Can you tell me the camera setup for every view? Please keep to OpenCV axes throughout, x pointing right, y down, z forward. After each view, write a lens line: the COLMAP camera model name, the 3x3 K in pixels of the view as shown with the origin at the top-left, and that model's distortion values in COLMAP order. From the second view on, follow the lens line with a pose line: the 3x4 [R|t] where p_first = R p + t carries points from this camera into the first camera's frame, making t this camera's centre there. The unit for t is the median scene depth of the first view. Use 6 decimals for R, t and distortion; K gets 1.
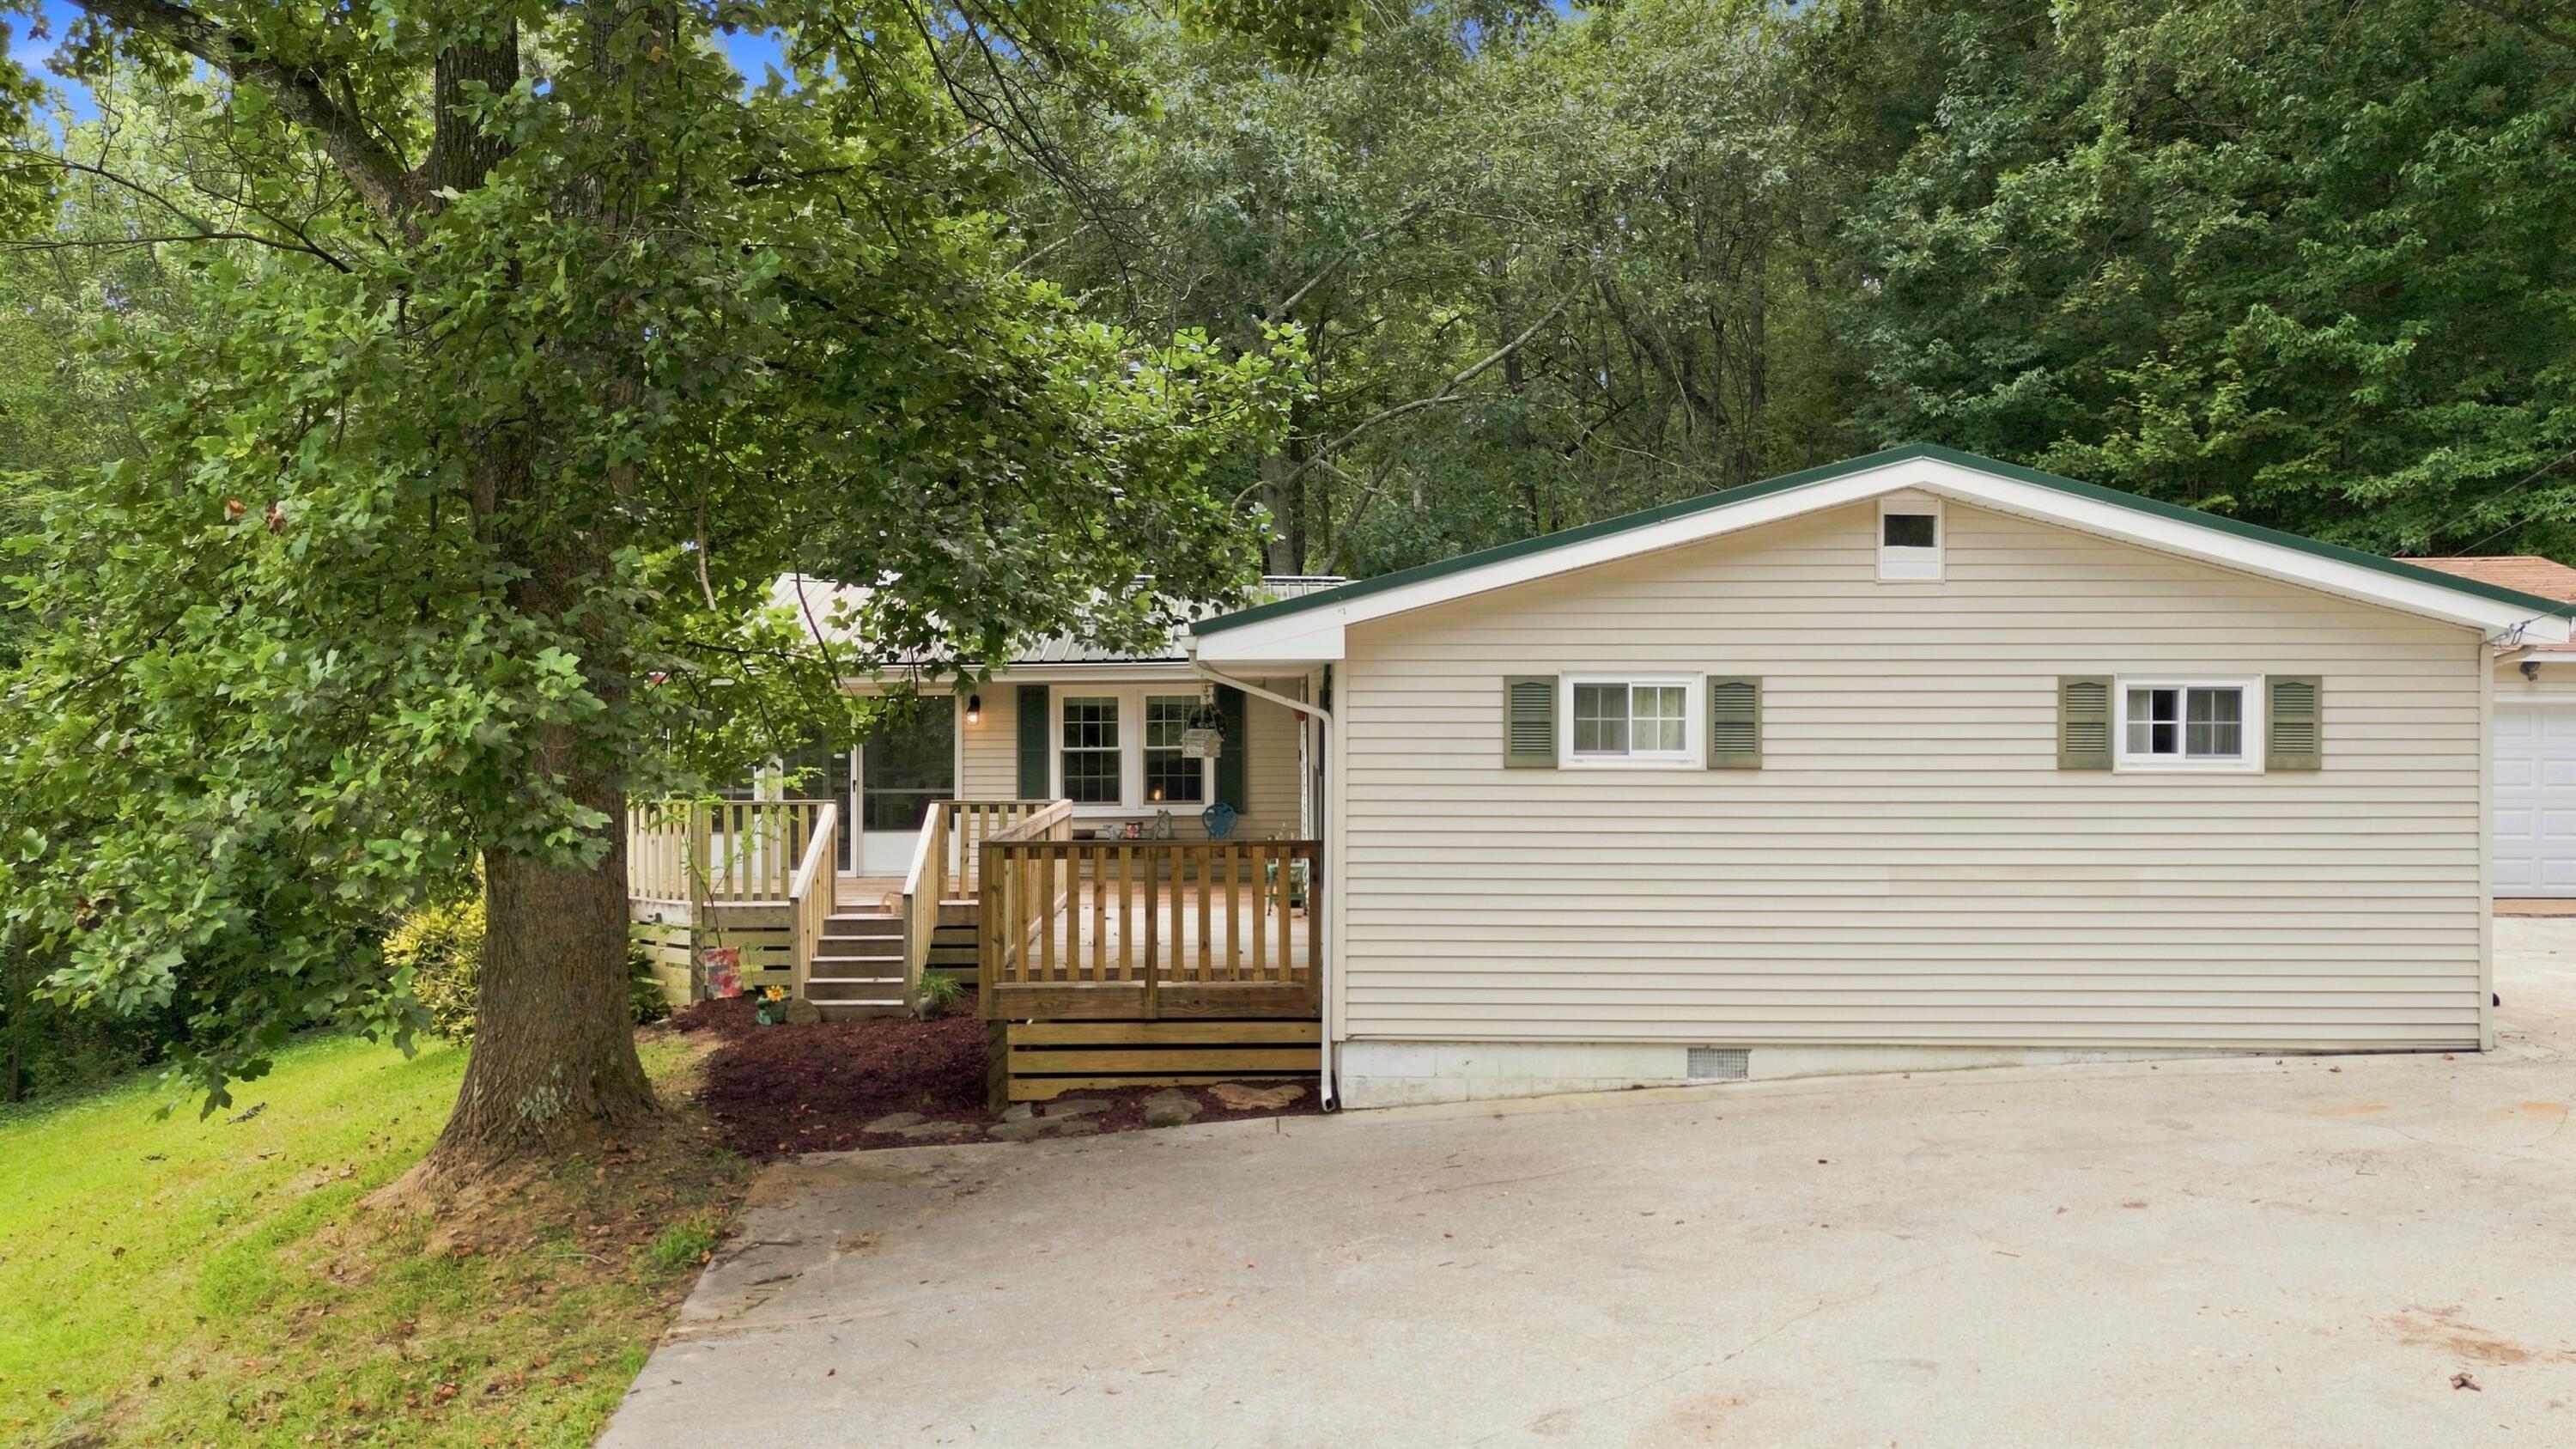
lens RADIAL K [[1923.5, 0, 1286.9], [0, 1923.5, 715.4], [0, 0, 1]] dist [0.026569, -0.004538]
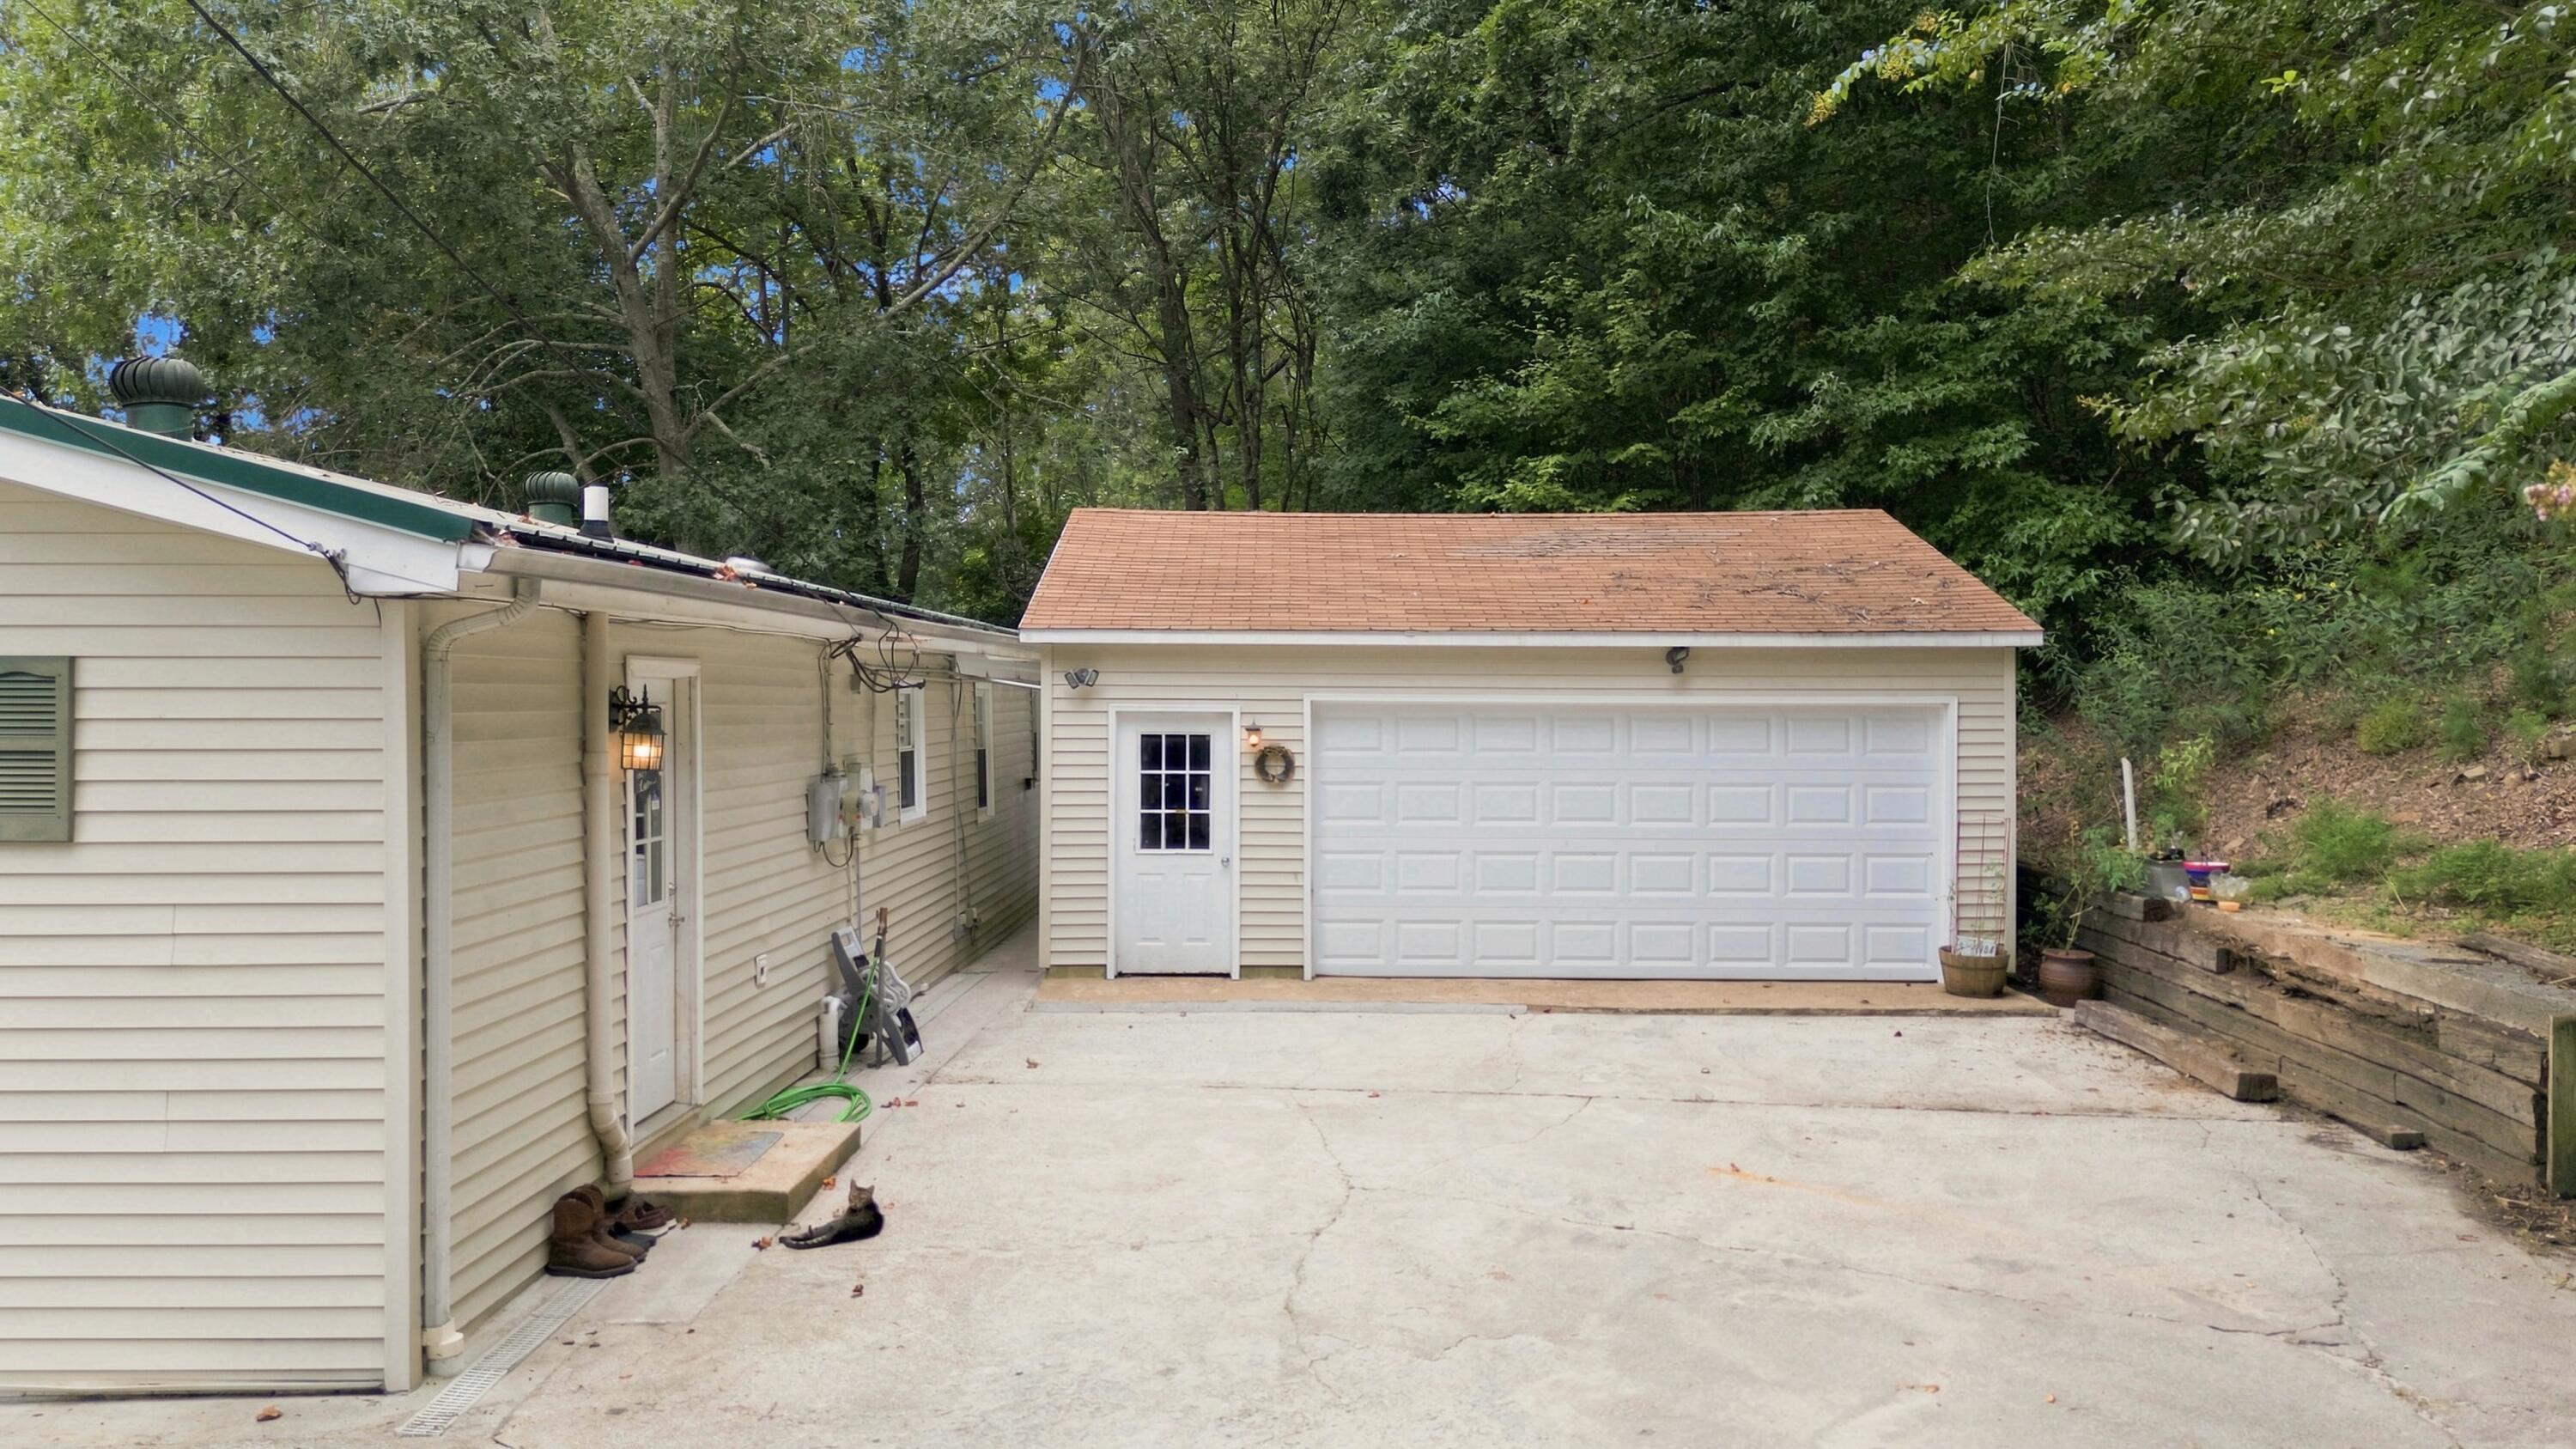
lens RADIAL K [[1923.5, 0, 1286.9], [0, 1923.5, 715.4], [0, 0, 1]] dist [0.026569, -0.004538]
pose [[0.999688, -0.002946, -0.024796, 0.385448], [0.002926, 0.999995, -0.000861, -0.001794], [0.024799, 0.000789, 0.999692, 0.221382]]
